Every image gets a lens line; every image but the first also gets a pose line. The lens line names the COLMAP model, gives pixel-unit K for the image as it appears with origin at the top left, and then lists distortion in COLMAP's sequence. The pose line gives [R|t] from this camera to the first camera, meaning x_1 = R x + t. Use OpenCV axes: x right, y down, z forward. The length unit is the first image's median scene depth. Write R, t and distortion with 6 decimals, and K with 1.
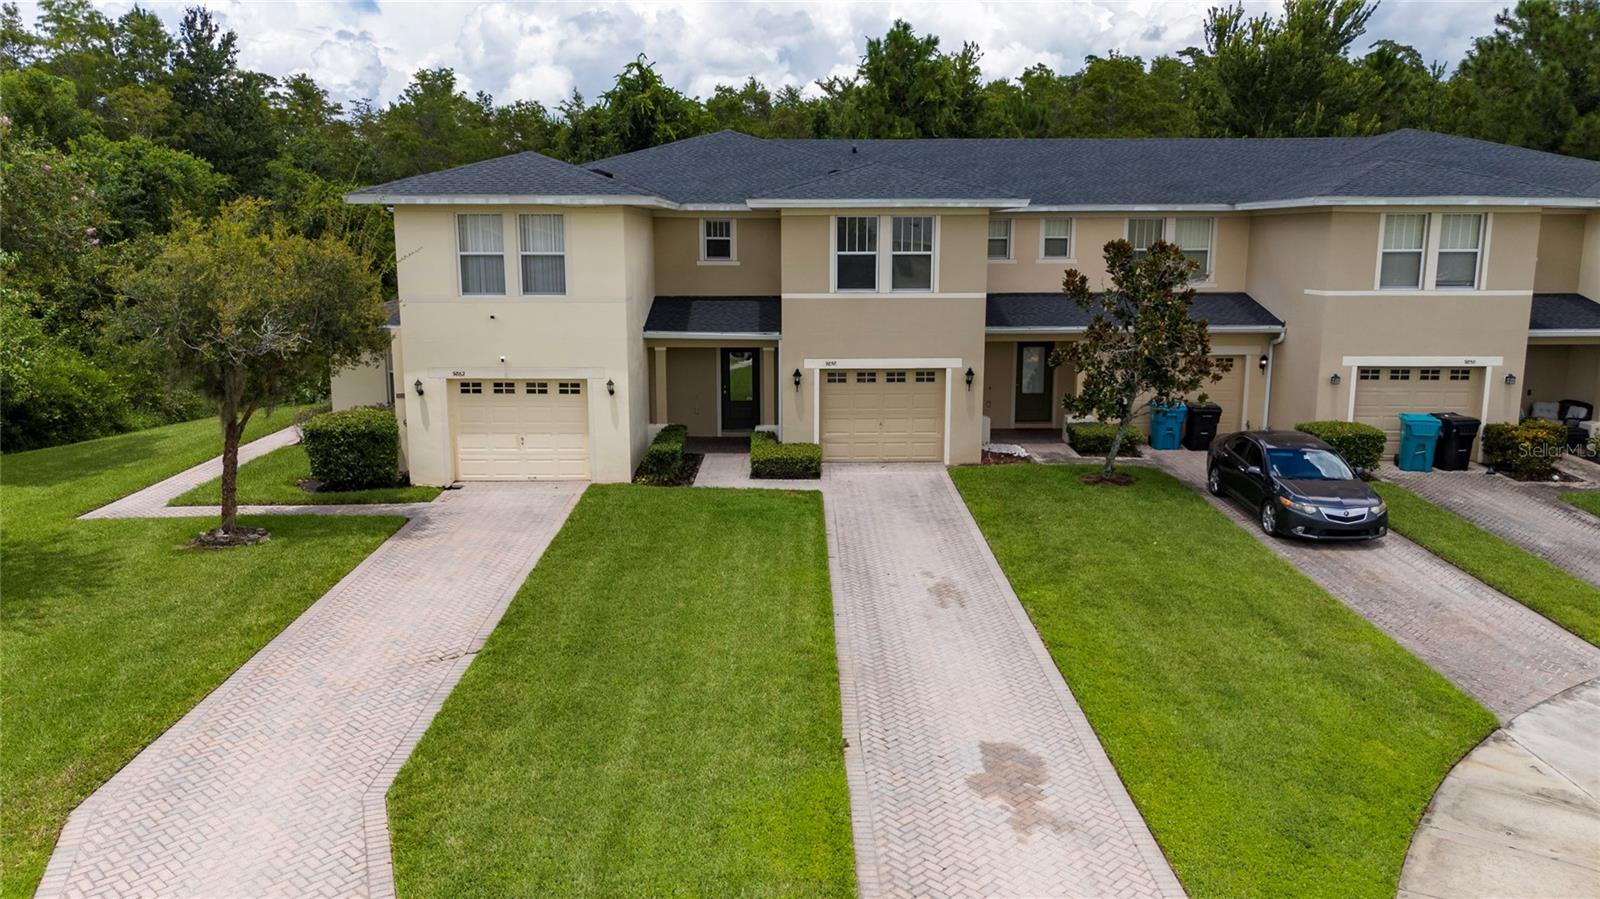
lens RADIAL K [[1153.6, 0, 799.5], [0, 1153.6, 456.9], [0, 0, 1]] dist [0.047093, -0.052156]
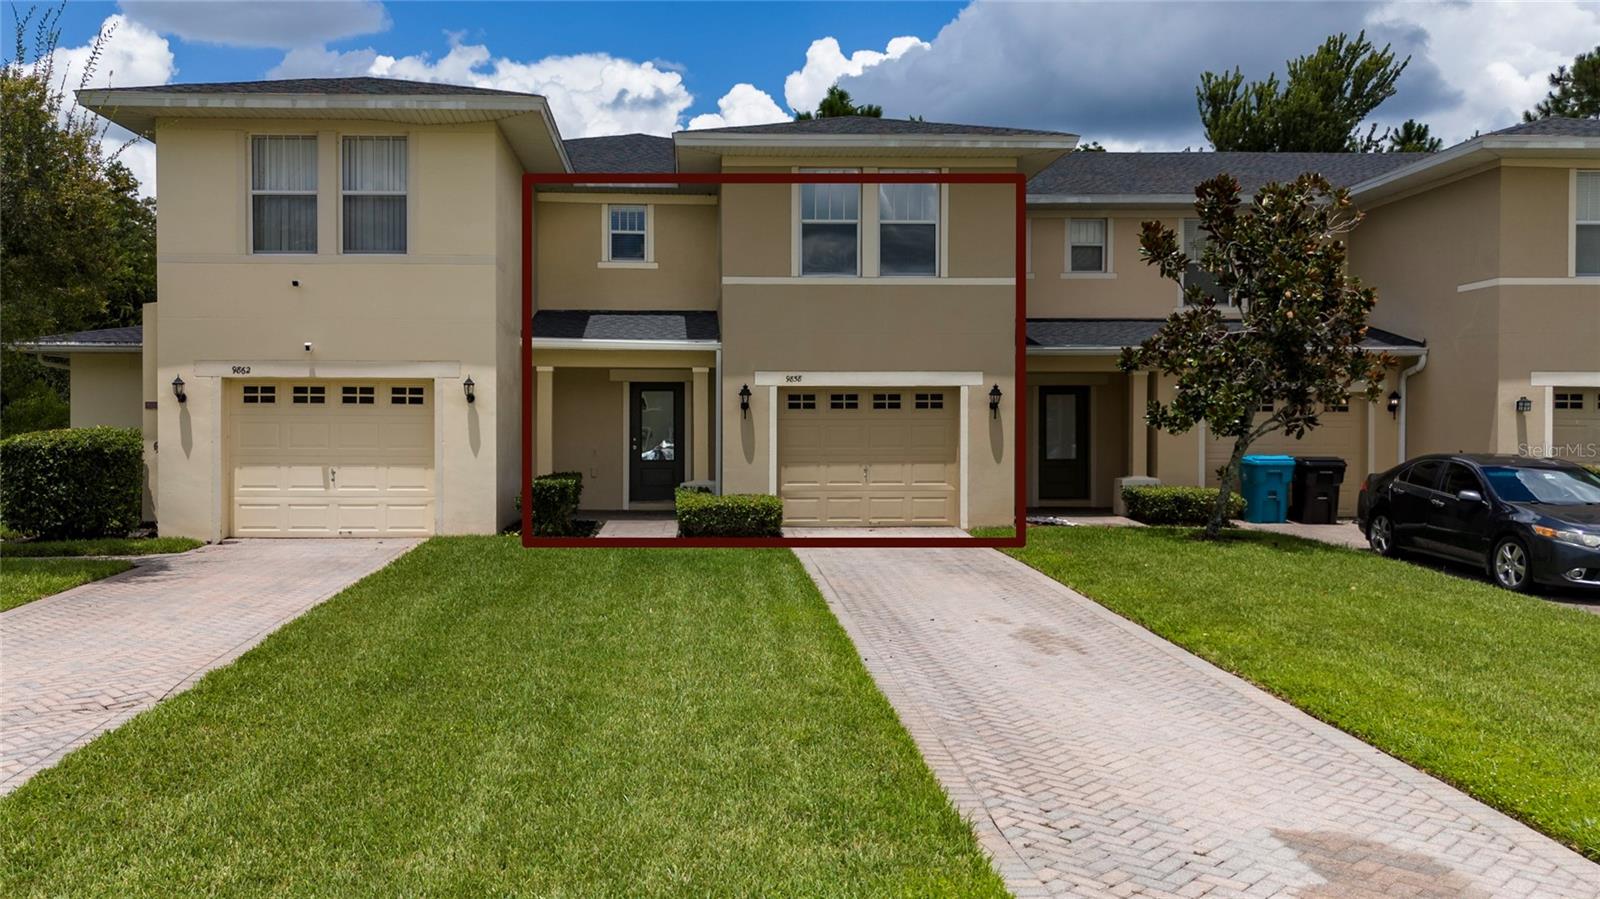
lens RADIAL K [[1306.3, 0, 714.4], [0, 1306.3, 450.6], [0, 0, 1]] dist [0.004418, 0.037748]
pose [[0.999878, 0.000457, 0.015633, -0.034209], [0.002263, 0.984834, -0.173485, 0.102861], [-0.015475, 0.173499, 0.984712, 0.262197]]
